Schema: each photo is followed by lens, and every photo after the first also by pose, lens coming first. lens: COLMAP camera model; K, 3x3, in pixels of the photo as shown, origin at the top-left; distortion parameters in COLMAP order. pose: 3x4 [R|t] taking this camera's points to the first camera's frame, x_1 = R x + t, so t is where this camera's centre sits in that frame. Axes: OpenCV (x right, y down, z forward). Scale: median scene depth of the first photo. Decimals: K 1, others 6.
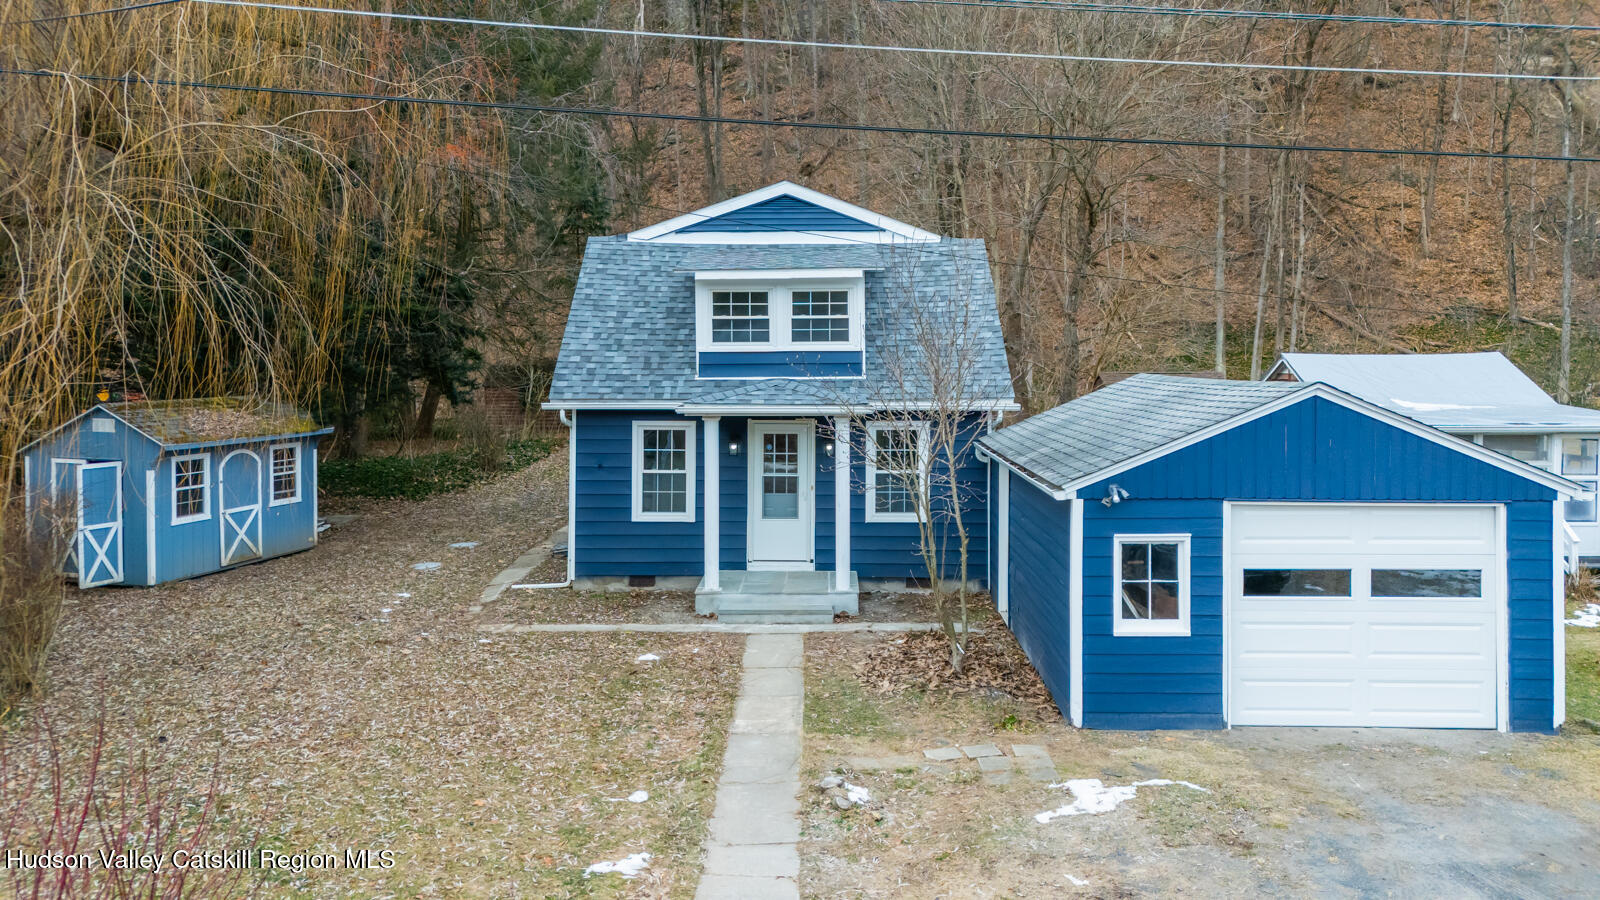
lens RADIAL K [[1156.2, 0, 825.7], [0, 1156.2, 376.3], [0, 0, 1]] dist [0.003928, -0.008346]
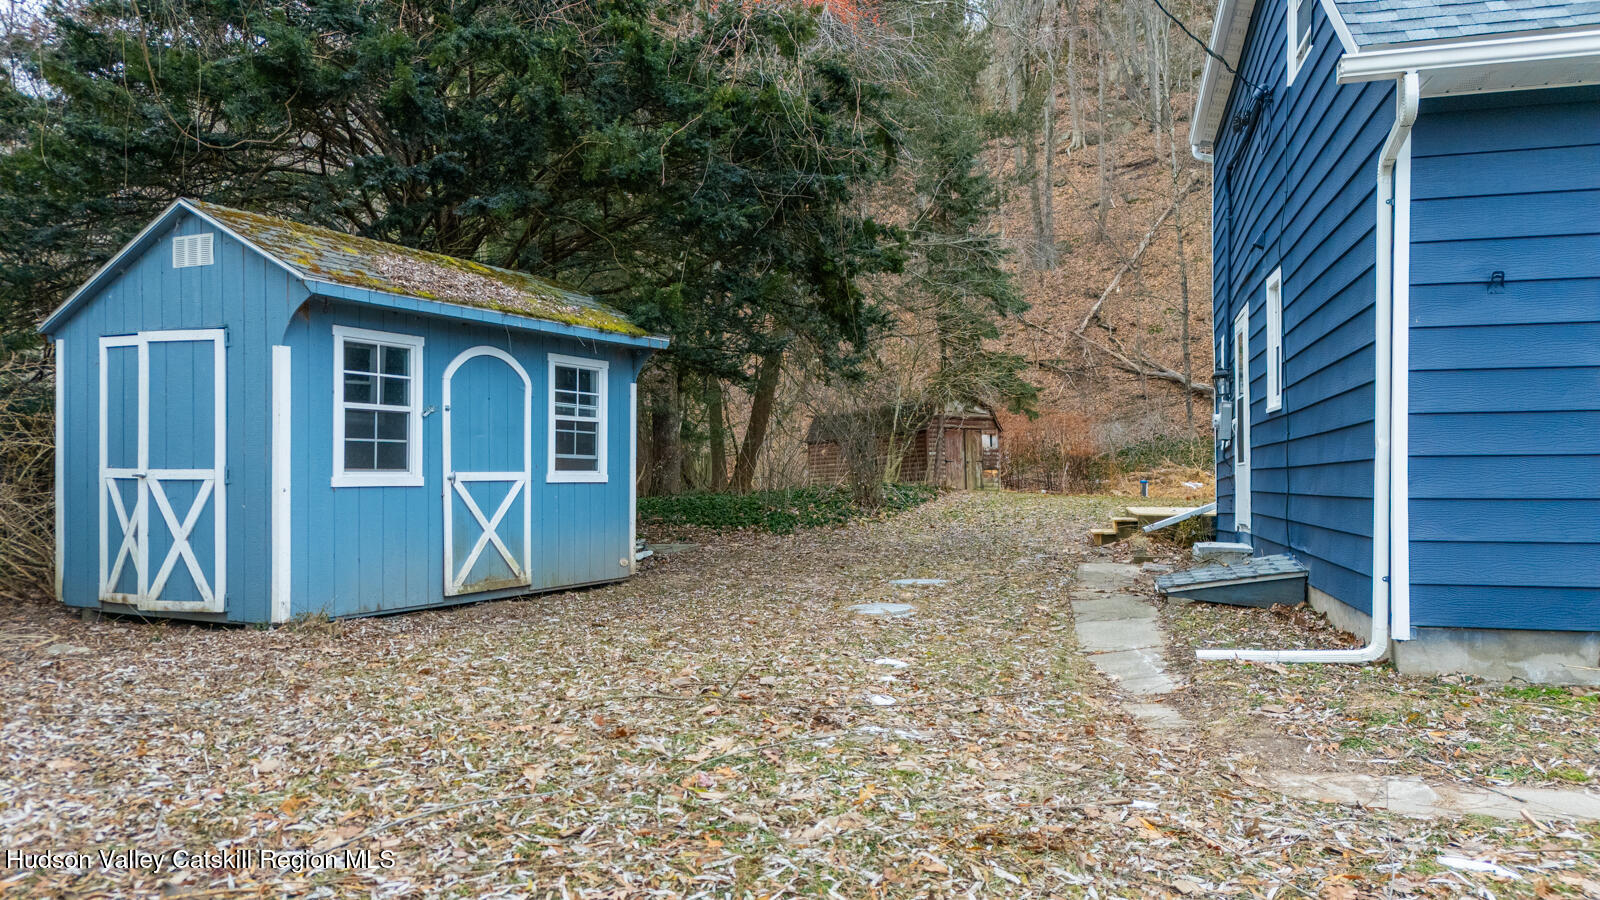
lens RADIAL K [[1238.2, 0, 802.6], [0, 1238.2, 440.7], [0, 0, 1]] dist [0.002690, 0.003541]
pose [[0.966968, -0.009371, -0.254727, -0.269504], [-0.000837, 0.999202, -0.039936, 0.124904], [0.254898, 0.038830, 0.966188, 0.577128]]
